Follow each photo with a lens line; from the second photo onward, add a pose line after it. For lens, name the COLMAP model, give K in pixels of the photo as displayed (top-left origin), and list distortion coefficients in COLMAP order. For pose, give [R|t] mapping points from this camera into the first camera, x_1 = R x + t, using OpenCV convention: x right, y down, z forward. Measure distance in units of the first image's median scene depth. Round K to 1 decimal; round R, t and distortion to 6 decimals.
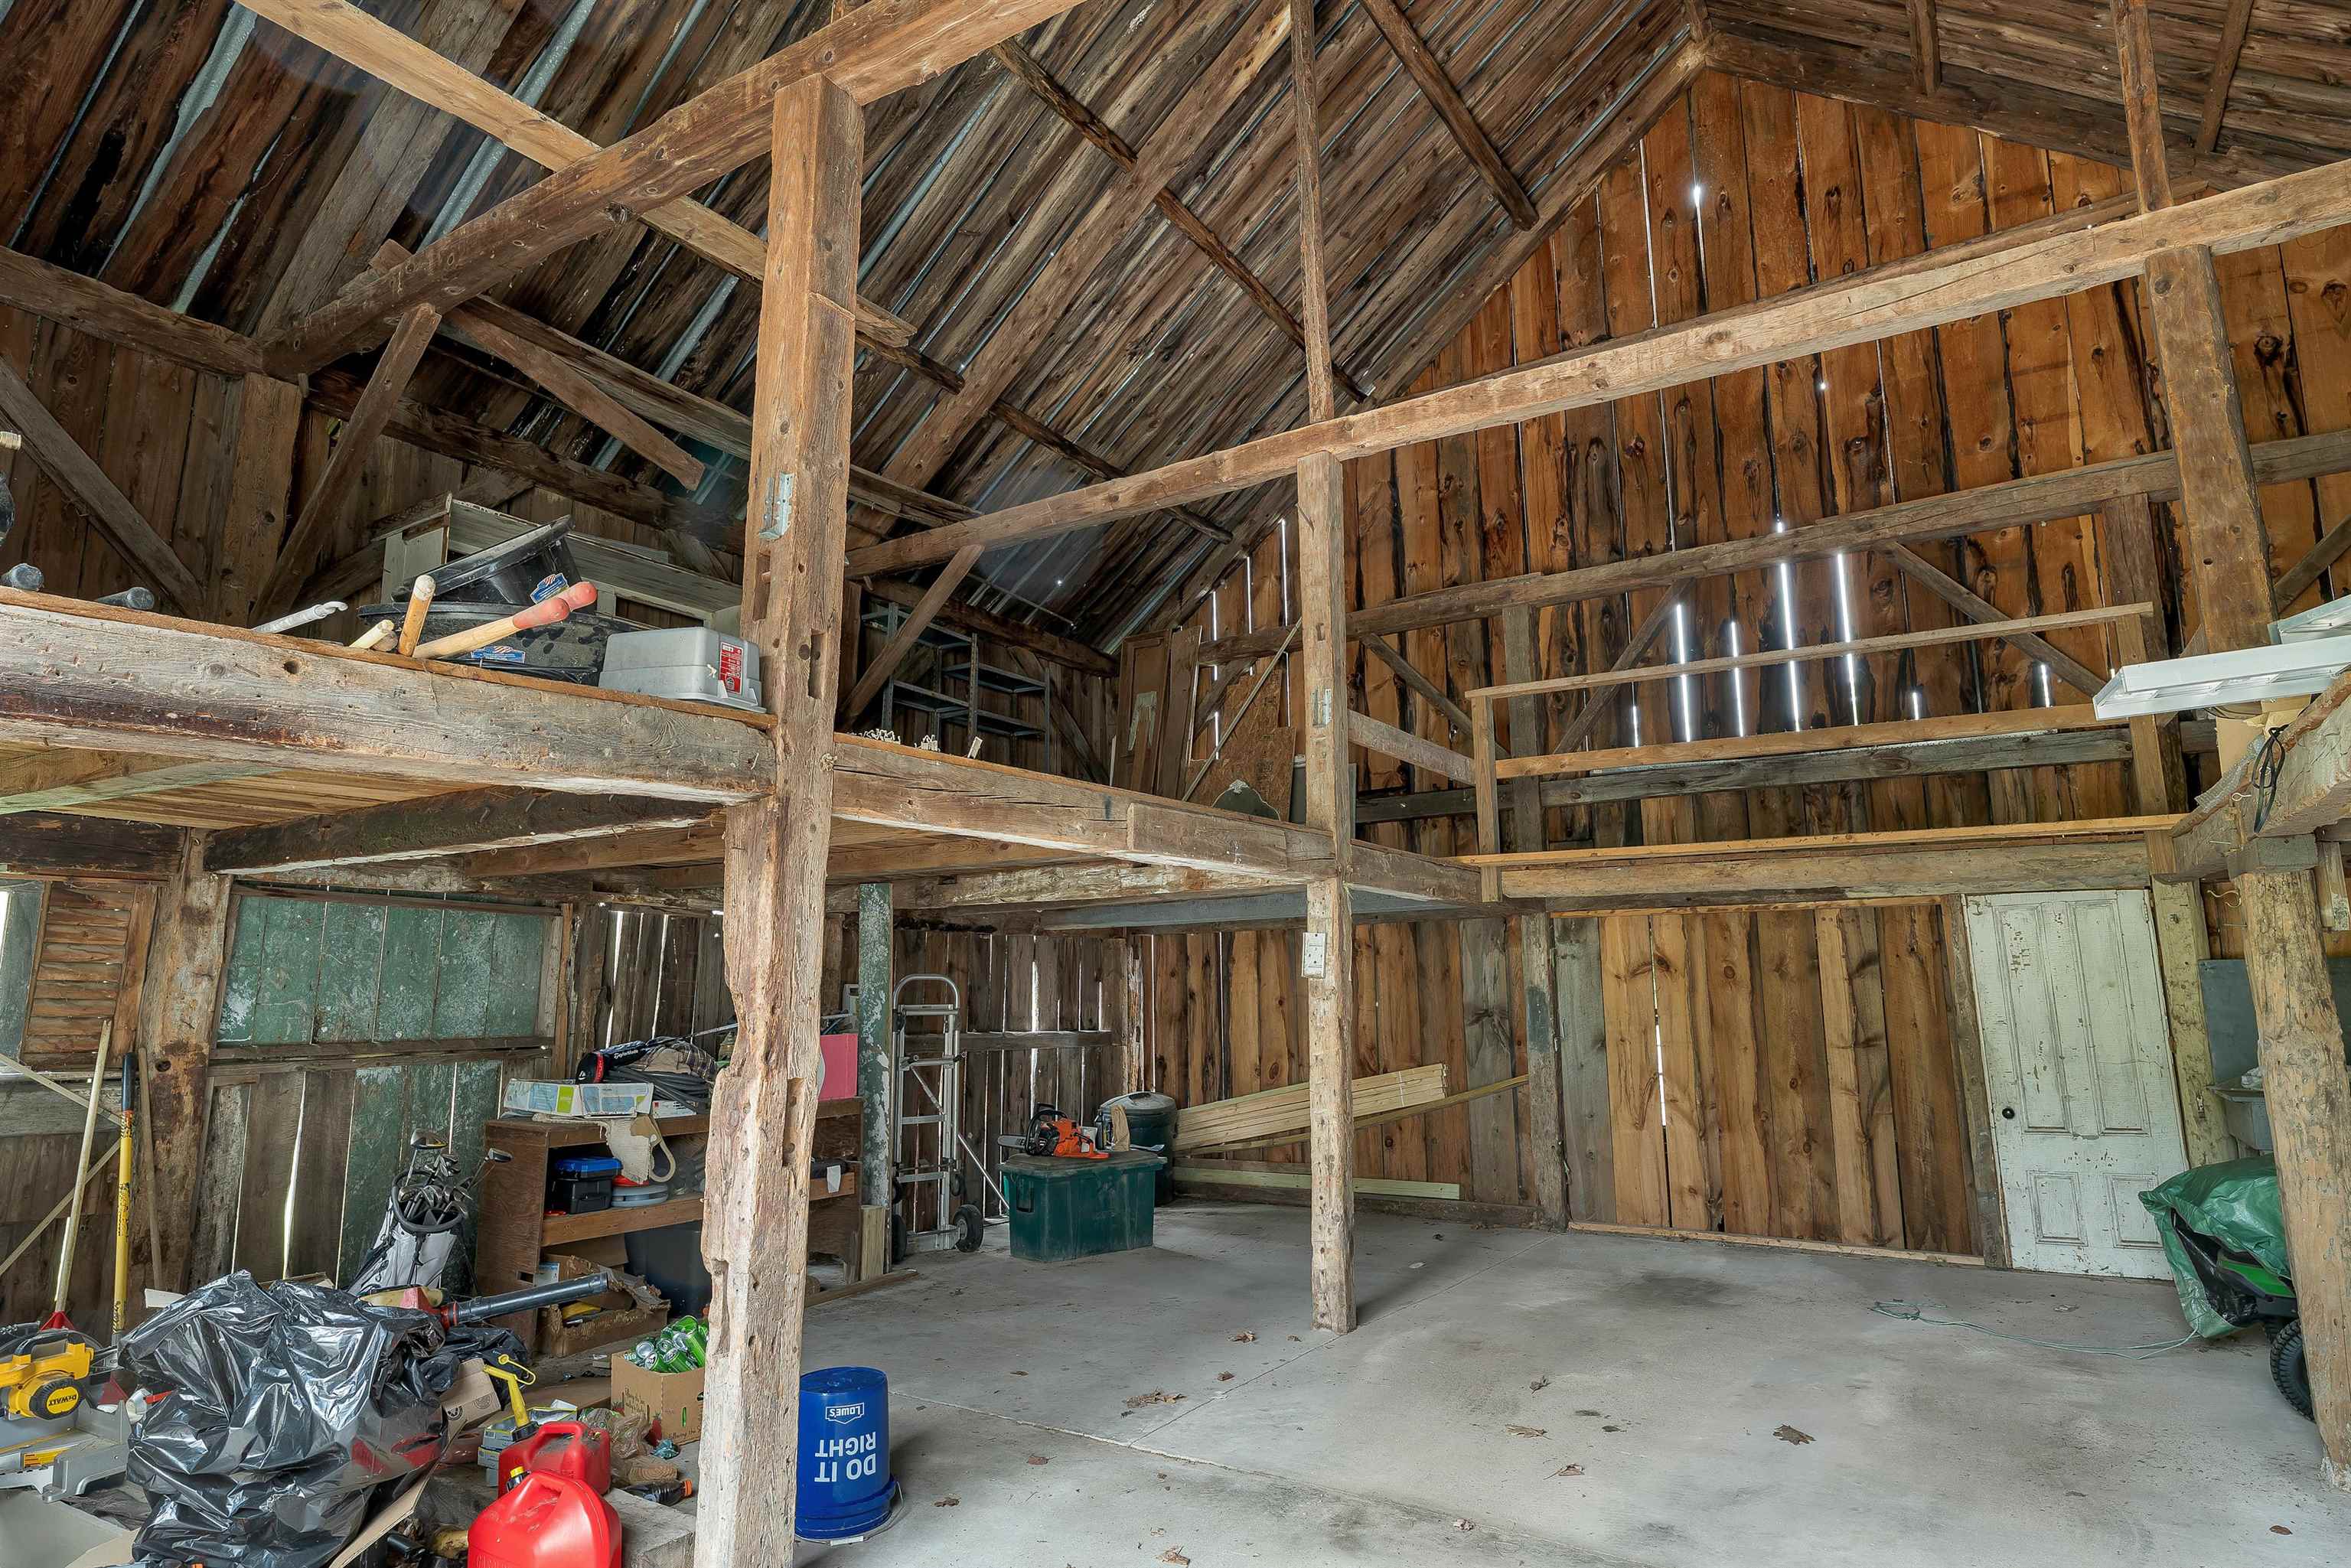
lens RADIAL K [[1300.5, 0, 1175.5], [0, 1300.5, 784.0], [0, 0, 1]] dist [-0.000966, -0.000553]
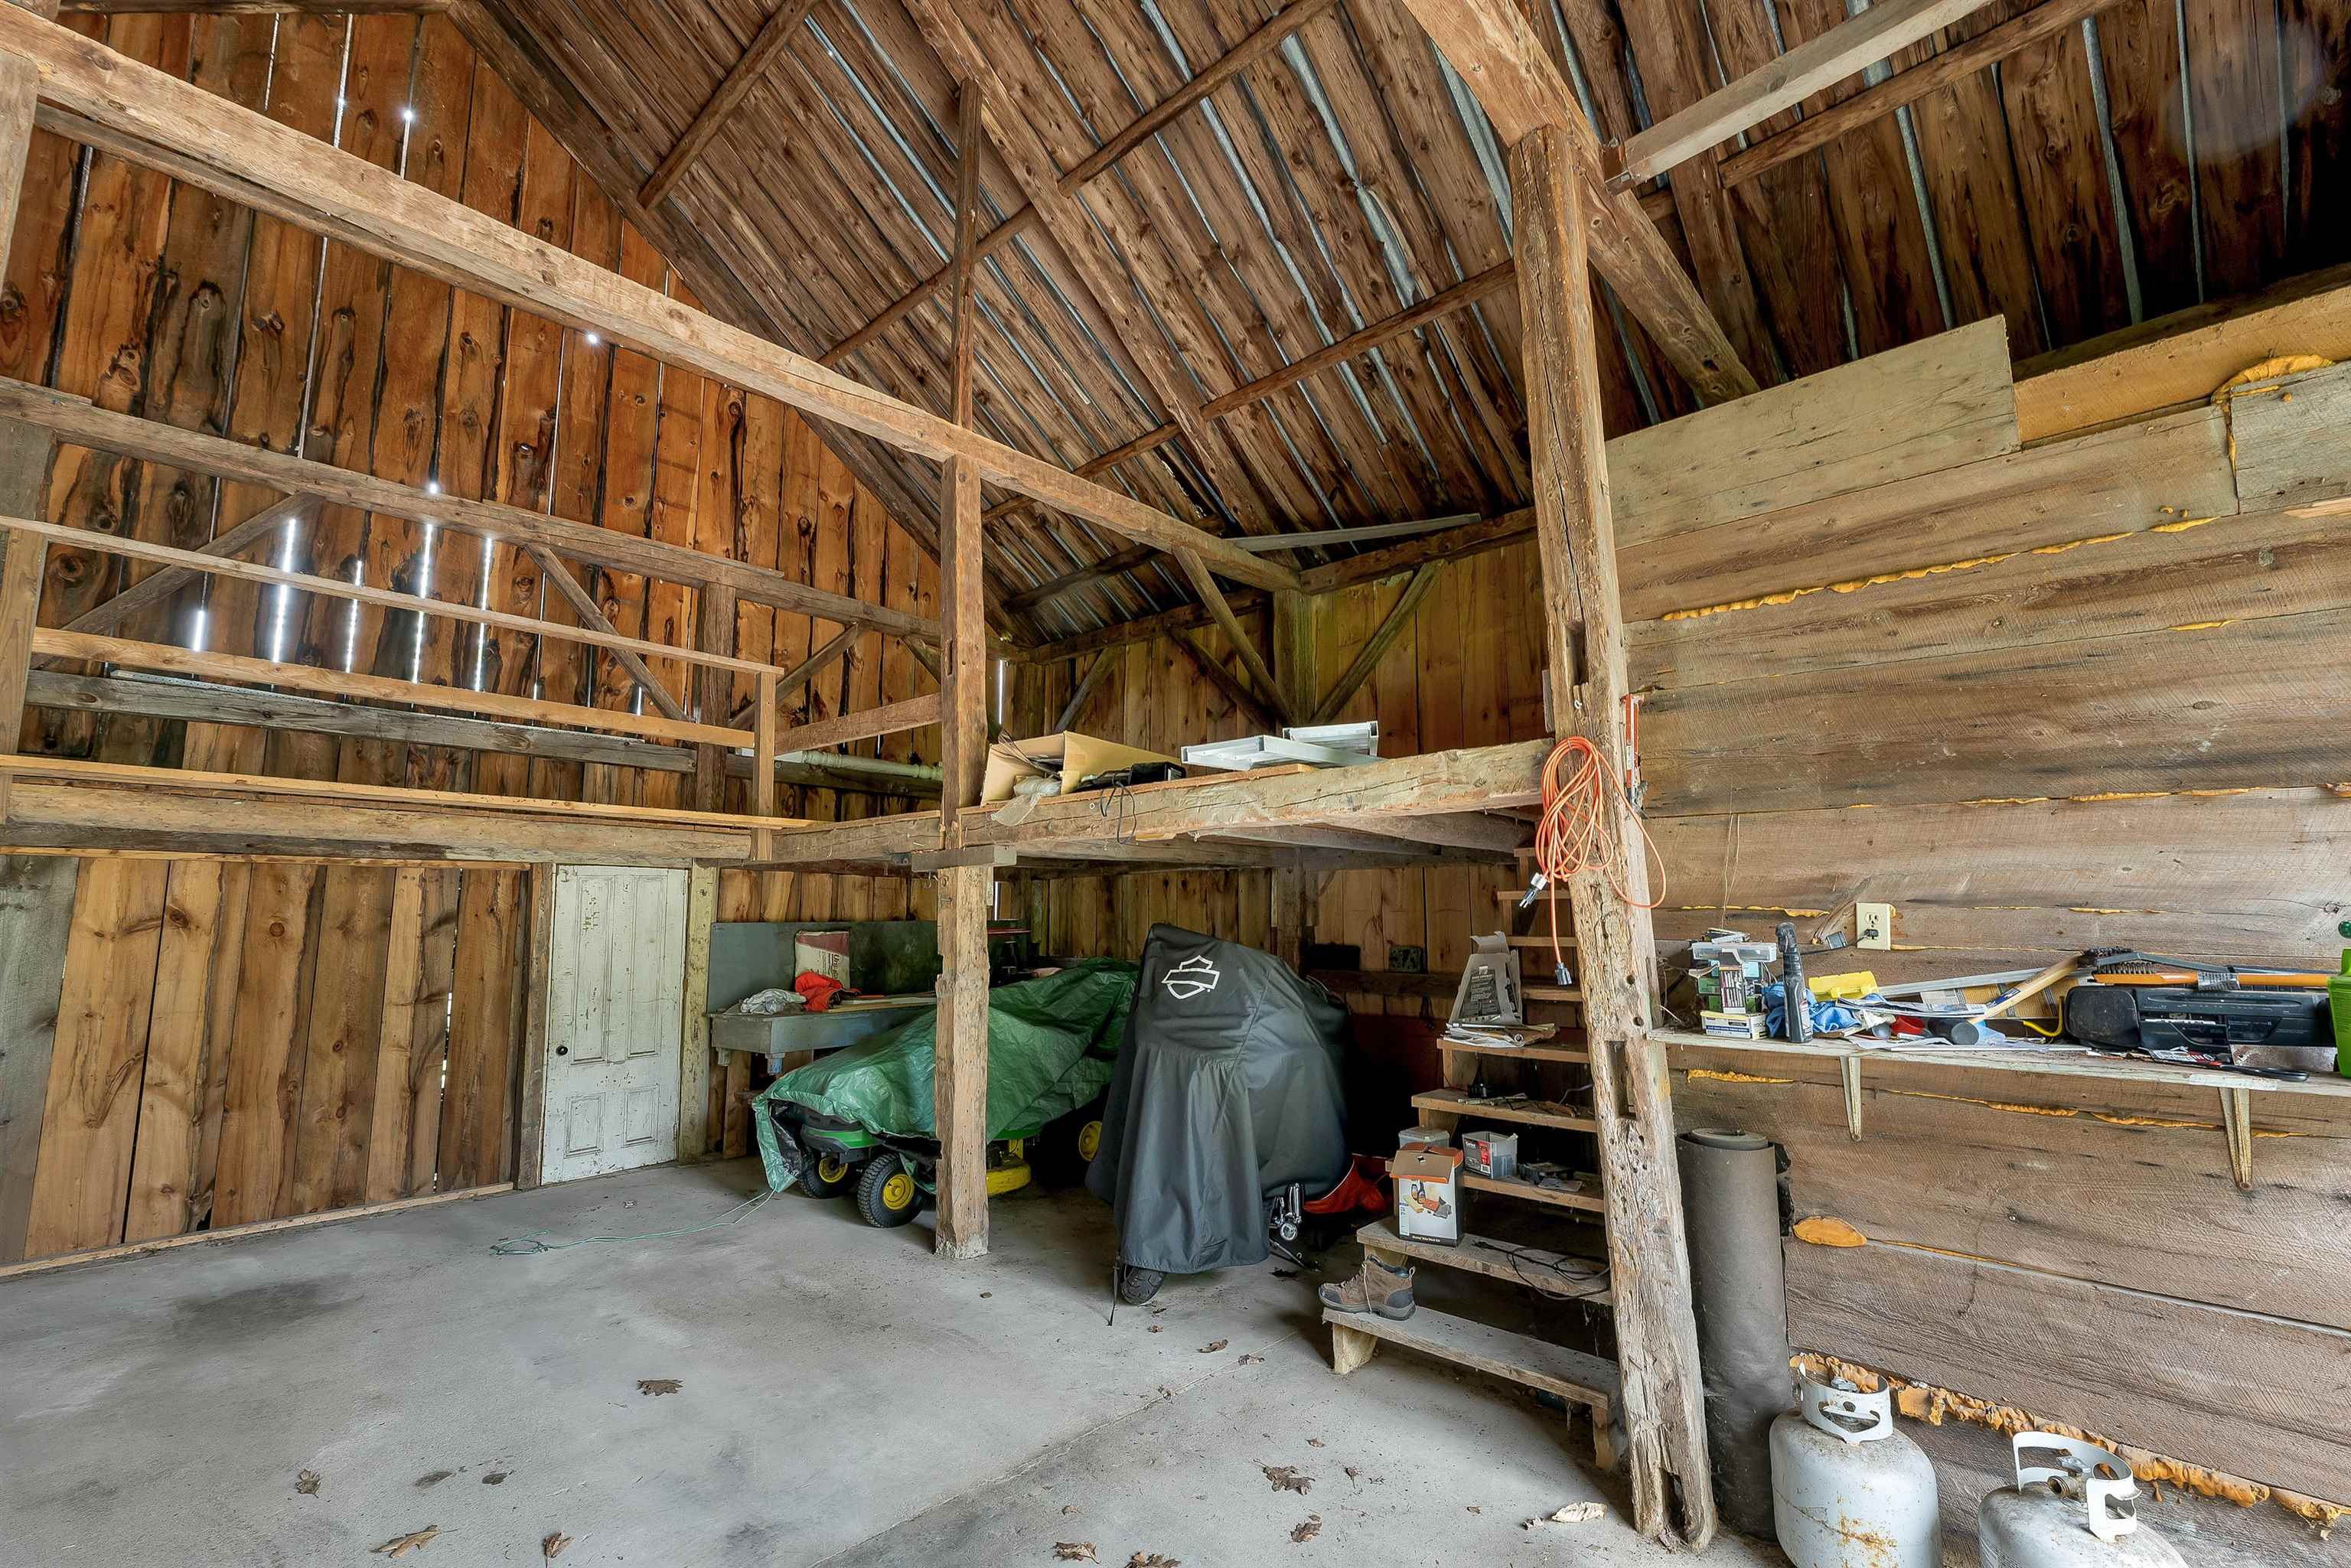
lens RADIAL K [[977.8, 0, 1175.5], [0, 977.8, 784.0], [0, 0, 1]] dist [-0.000458, 0.000408]
pose [[0.178872, 0.151993, 0.972061, -0.144340], [-0.143204, 0.981496, -0.127117, 0.044469], [-0.973395, -0.116466, 0.197328, 0.282913]]
